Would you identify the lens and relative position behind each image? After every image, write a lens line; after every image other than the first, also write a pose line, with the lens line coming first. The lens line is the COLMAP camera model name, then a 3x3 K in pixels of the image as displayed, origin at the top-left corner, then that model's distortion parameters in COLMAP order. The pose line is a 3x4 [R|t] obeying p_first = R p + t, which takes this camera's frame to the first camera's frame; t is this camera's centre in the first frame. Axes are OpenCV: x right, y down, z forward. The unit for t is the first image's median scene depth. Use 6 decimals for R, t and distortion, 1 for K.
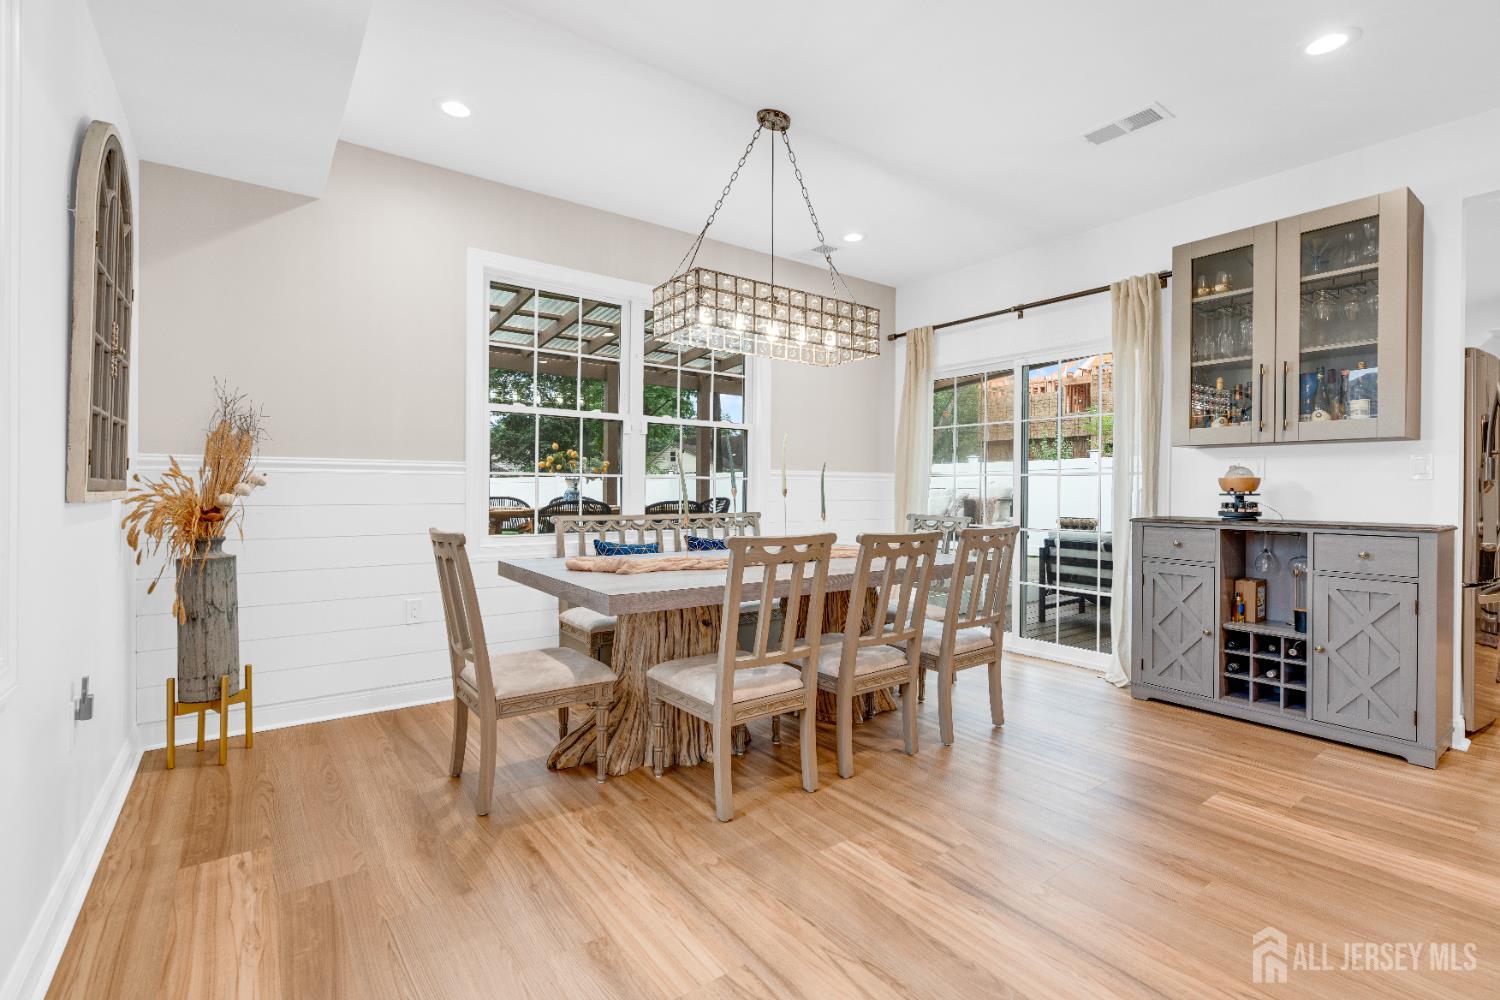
lens RADIAL K [[682.8, 0, 743.6], [0, 682.8, 489.2], [0, 0, 1]] dist [-0.005982, 0.001130]
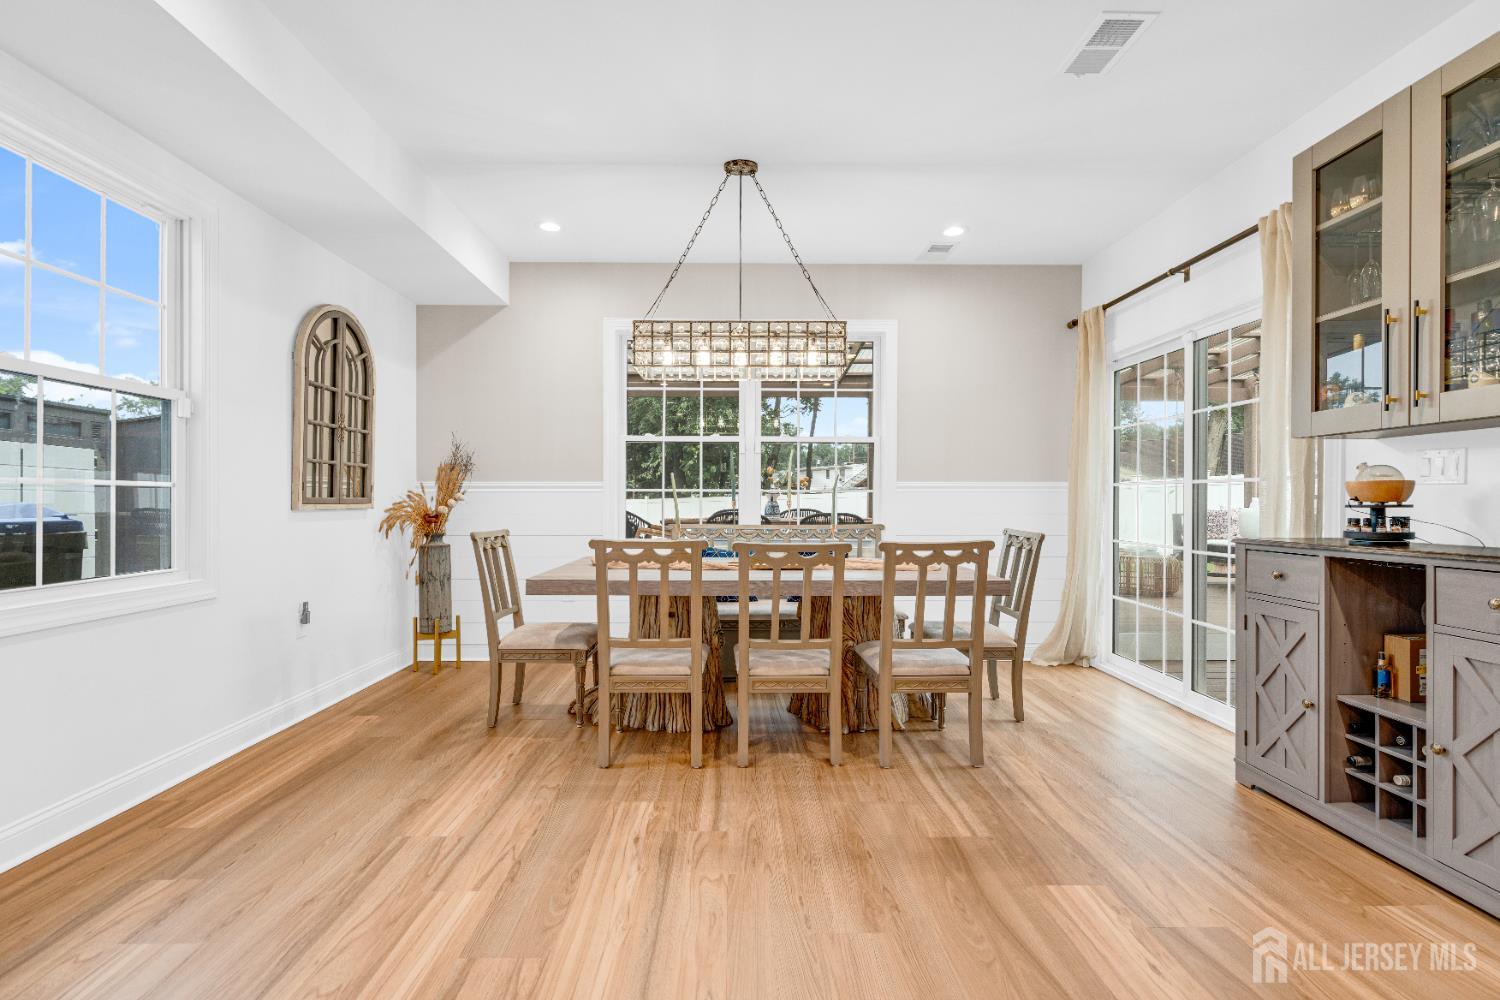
lens RADIAL K [[682.8, 0, 725.0], [0, 682.8, 502.4], [0, 0, 1]] dist [-0.005982, 0.001130]
pose [[0.808433, -0.003494, -0.588578, 0.637055], [0.002471, 0.999994, -0.002542, 0.004478], [0.588583, 0.000601, 0.808437, 0.087637]]
